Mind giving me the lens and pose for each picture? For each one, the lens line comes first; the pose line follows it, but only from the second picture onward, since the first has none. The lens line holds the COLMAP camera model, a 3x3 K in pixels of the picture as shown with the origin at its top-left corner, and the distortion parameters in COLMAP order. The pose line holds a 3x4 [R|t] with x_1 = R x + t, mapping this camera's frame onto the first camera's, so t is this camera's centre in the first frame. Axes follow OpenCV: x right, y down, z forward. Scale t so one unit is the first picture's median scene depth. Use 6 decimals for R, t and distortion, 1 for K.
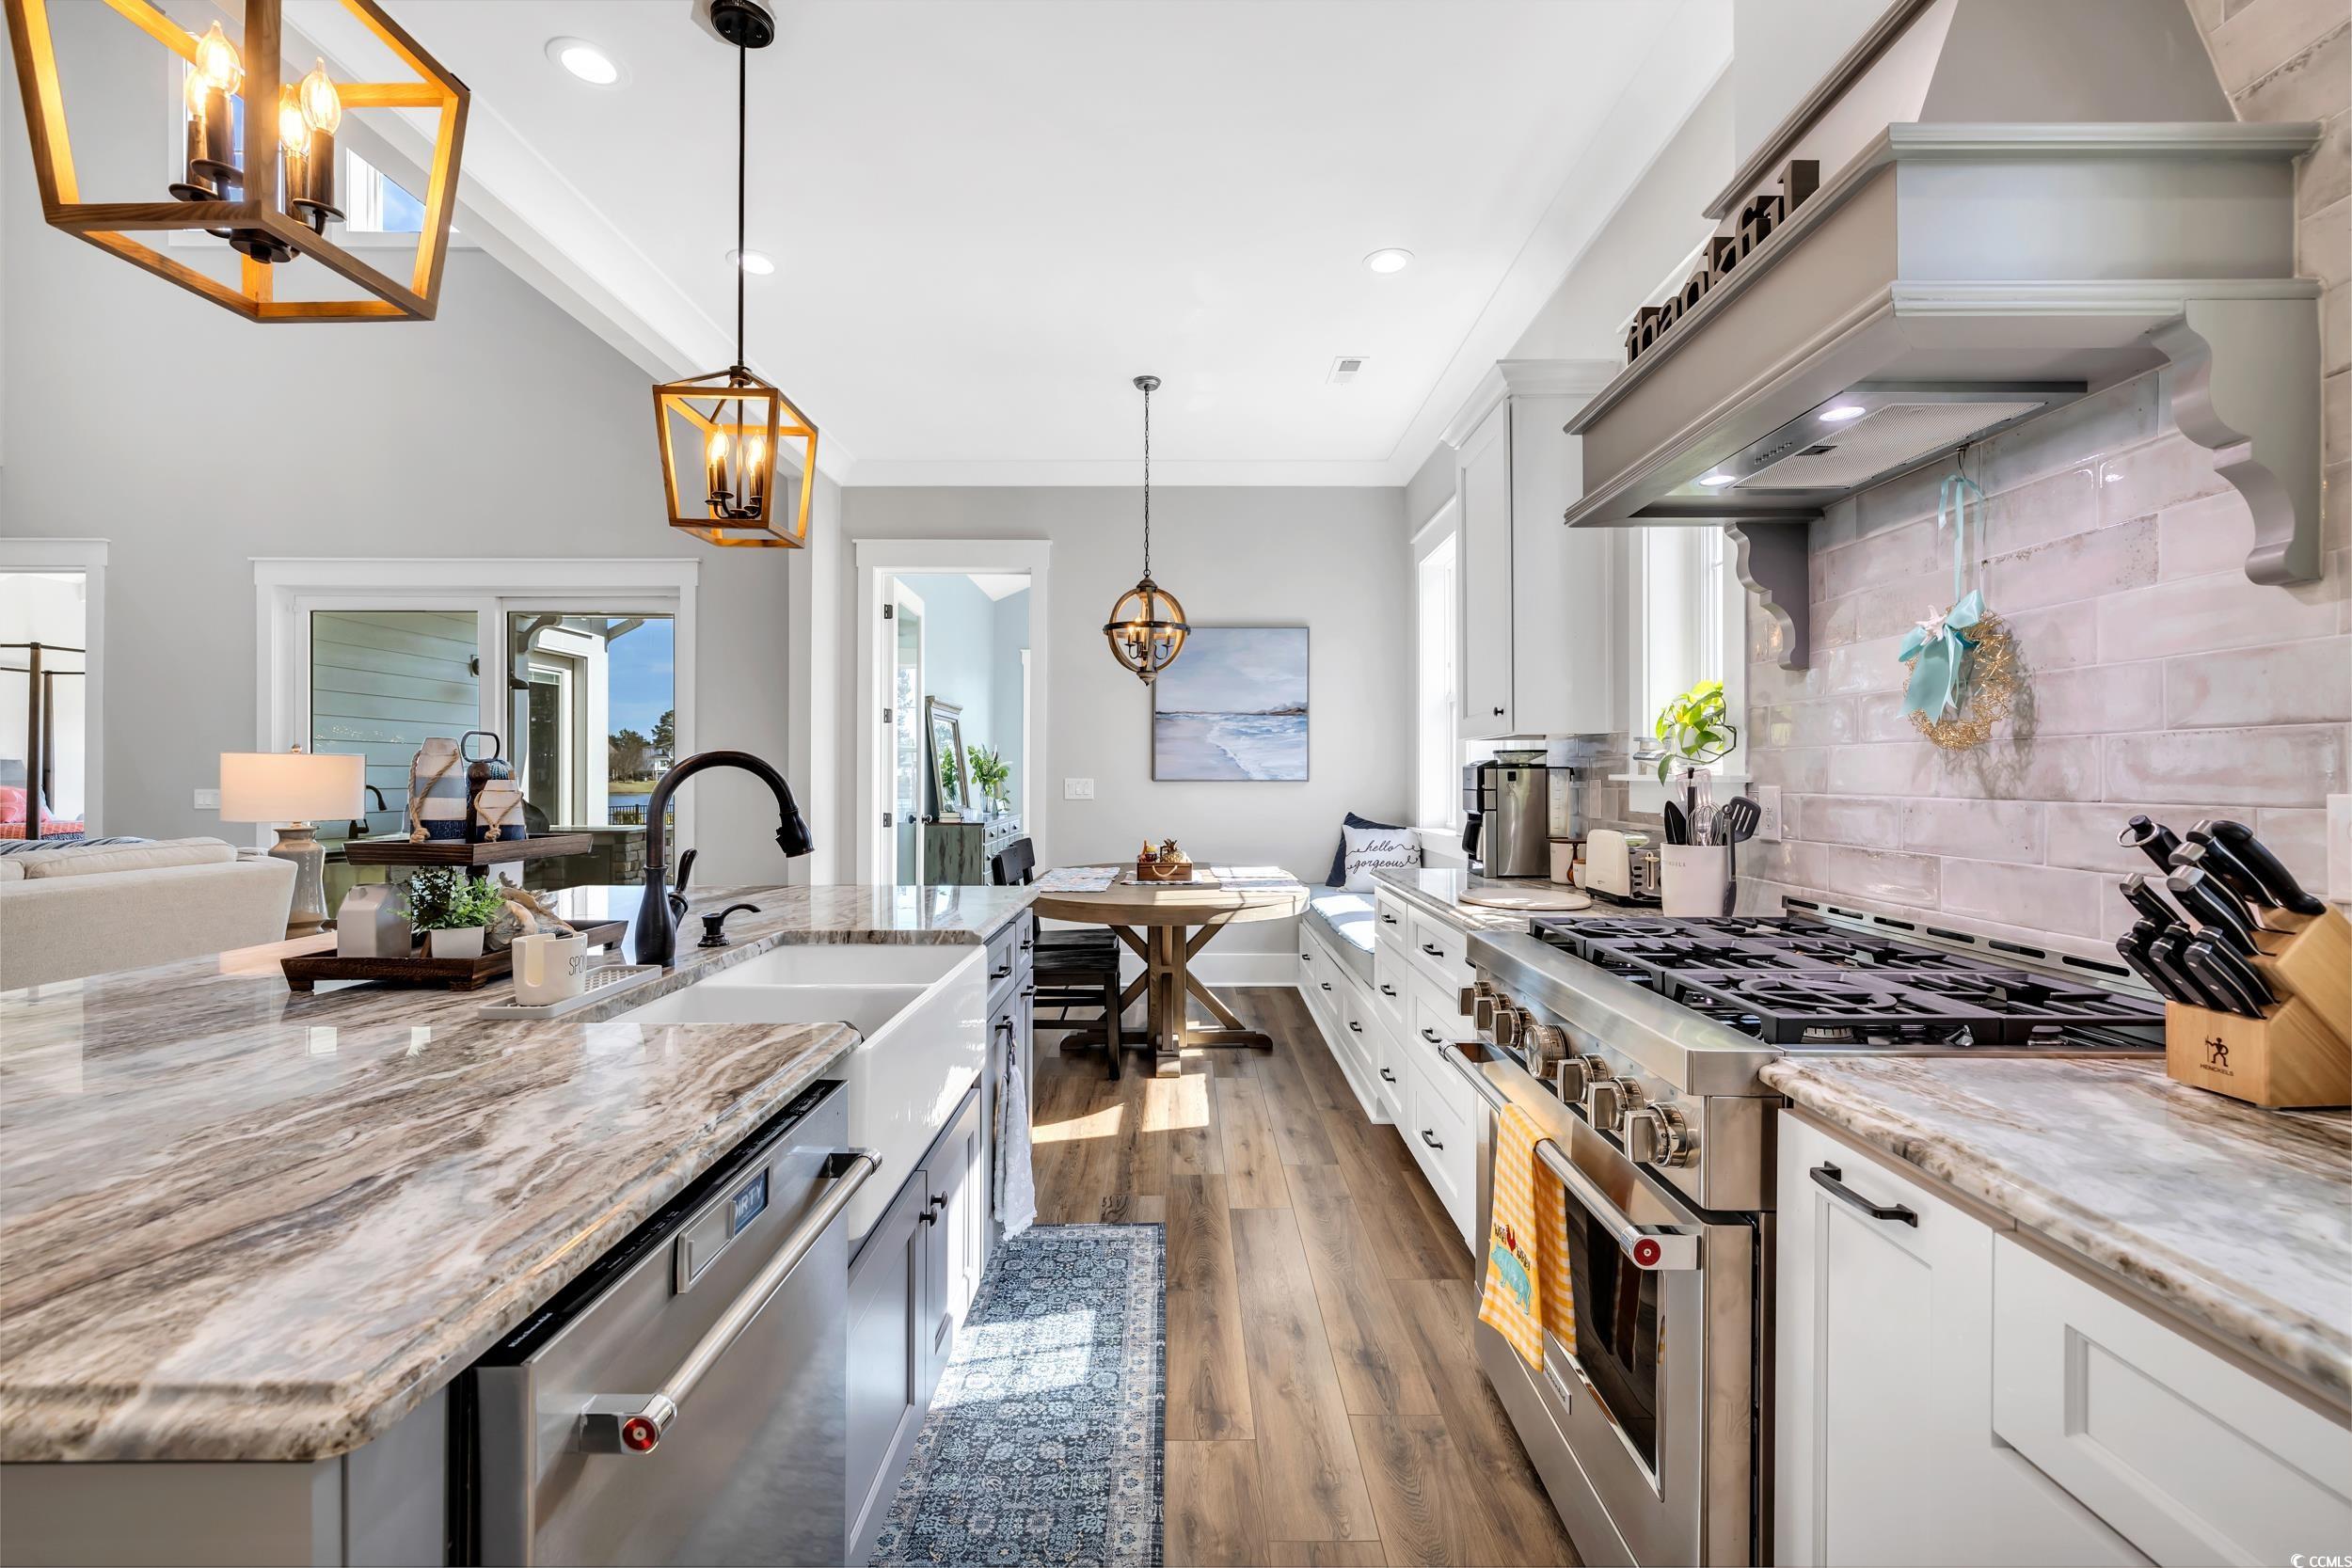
lens RADIAL K [[985.9, 0, 1197.1], [0, 985.9, 784.2], [0, 0, 1]] dist [0.000827, 0.000245]
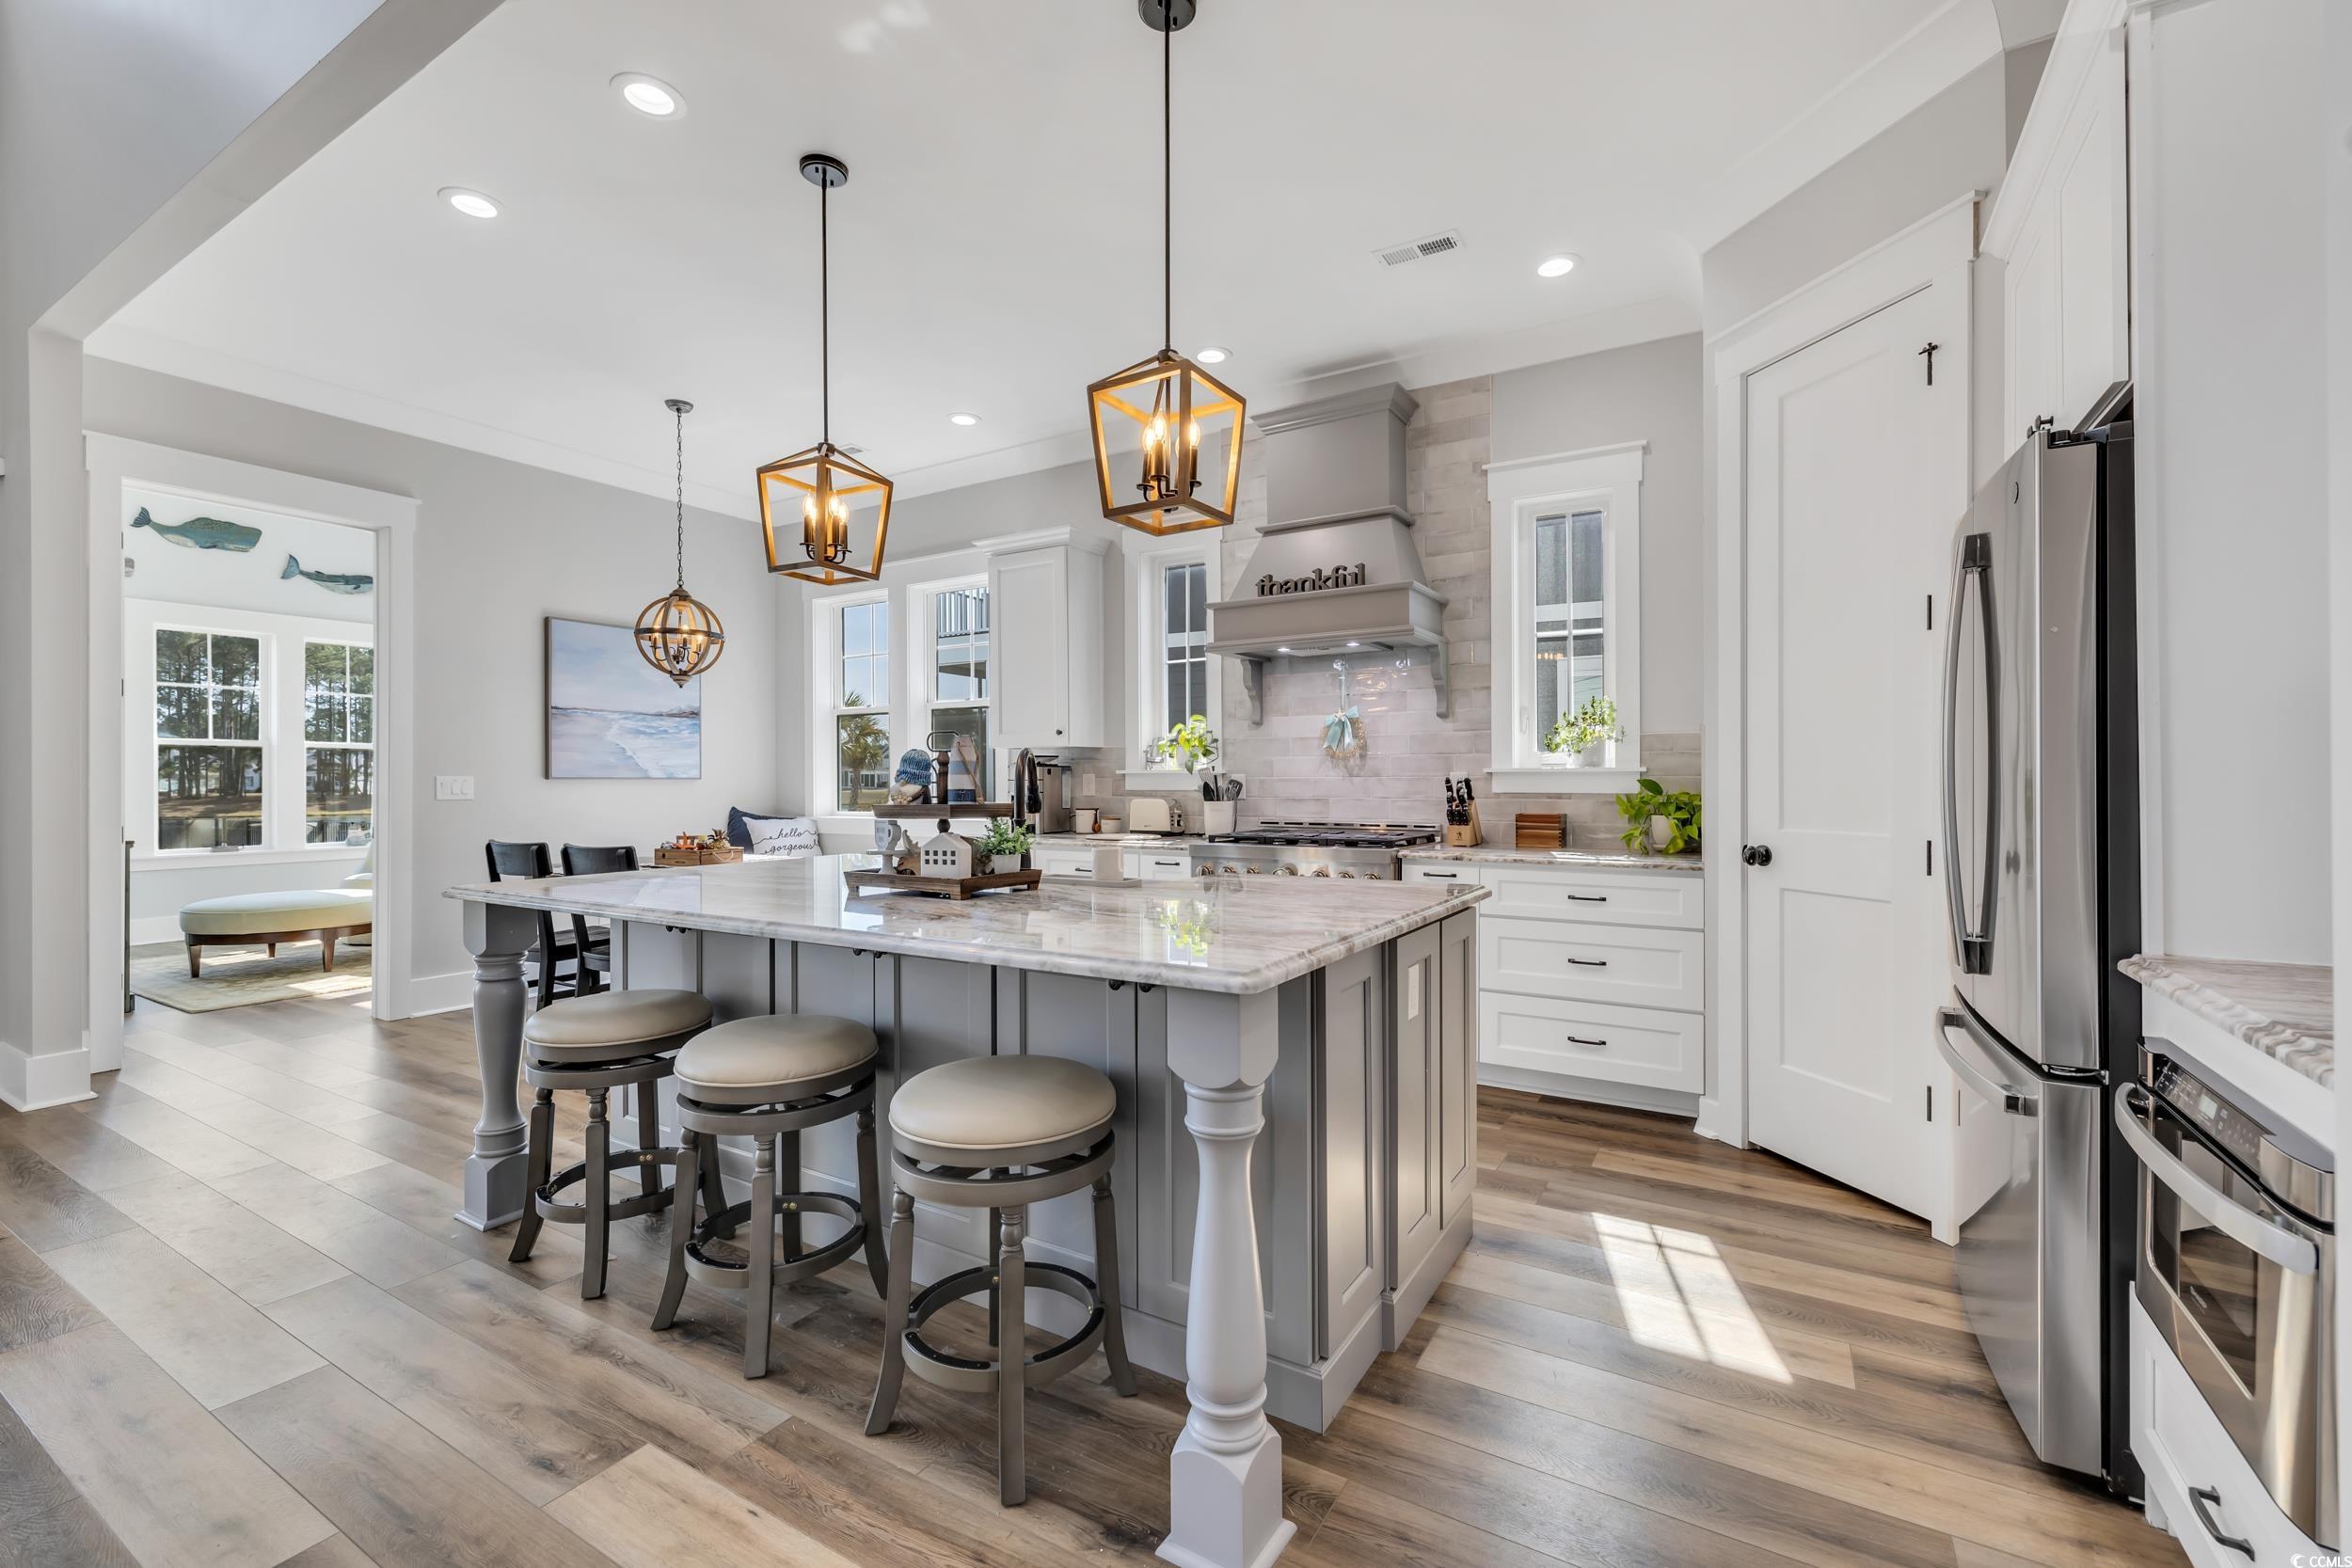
lens RADIAL K [[985.9, 0, 1194.2], [0, 985.9, 795.9], [0, 0, 1]] dist [0.000827, 0.000245]
pose [[0.512691, -0.013002, 0.858475, -0.544824], [0.010371, 0.999906, 0.008950, 0.011451], [-0.858510, 0.004315, 0.512778, -0.025636]]
